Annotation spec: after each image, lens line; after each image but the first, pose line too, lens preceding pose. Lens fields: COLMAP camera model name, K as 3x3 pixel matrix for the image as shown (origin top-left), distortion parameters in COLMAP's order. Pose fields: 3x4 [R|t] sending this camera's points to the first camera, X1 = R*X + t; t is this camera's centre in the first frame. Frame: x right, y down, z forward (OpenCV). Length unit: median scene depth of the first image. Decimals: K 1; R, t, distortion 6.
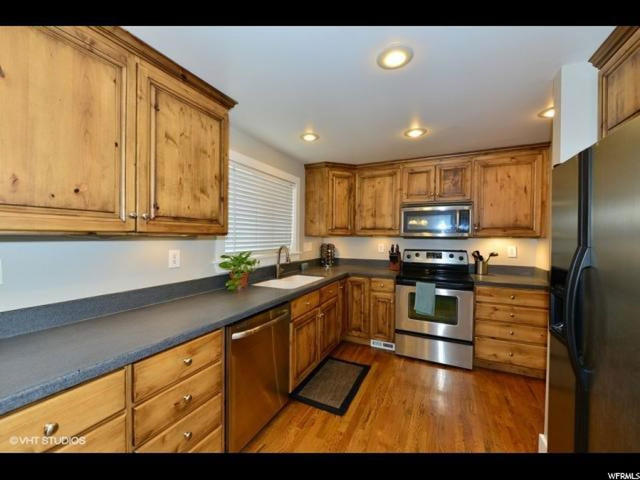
lens RADIAL K [[252.7, 0, 319.8], [0, 252.7, 239.7], [0, 0, 1]] dist [-0.010015, -0.000227]
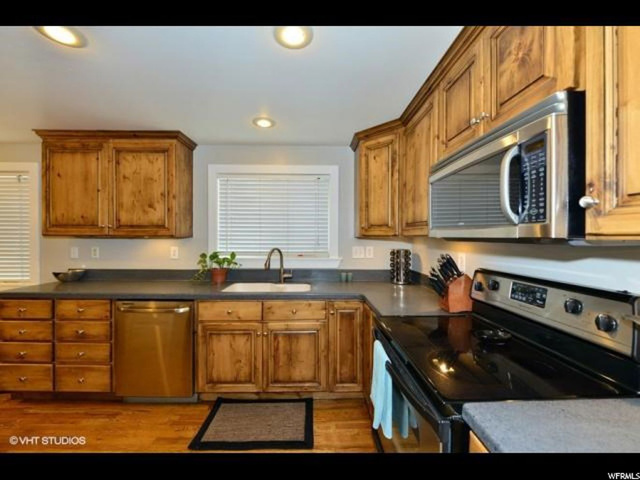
lens RADIAL K [[252.7, 0, 319.9], [0, 252.7, 239.1], [0, 0, 1]] dist [-0.010015, -0.000227]
pose [[0.455644, 0.002955, -0.890157, 0.711735], [-0.013730, 0.999899, -0.003708, -0.007187], [0.890056, 0.013911, 0.455639, 0.684017]]
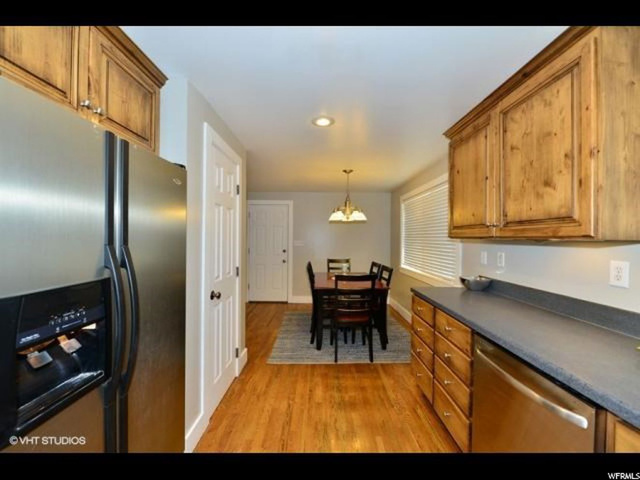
lens RADIAL K [[252.7, 0, 317.0], [0, 252.7, 239.3], [0, 0, 1]] dist [-0.010015, -0.000227]
pose [[-0.907687, -0.012161, -0.419472, 0.298670], [-0.019298, 0.999732, 0.012776, -0.007517], [0.419204, 0.019692, -0.907678, 0.801726]]
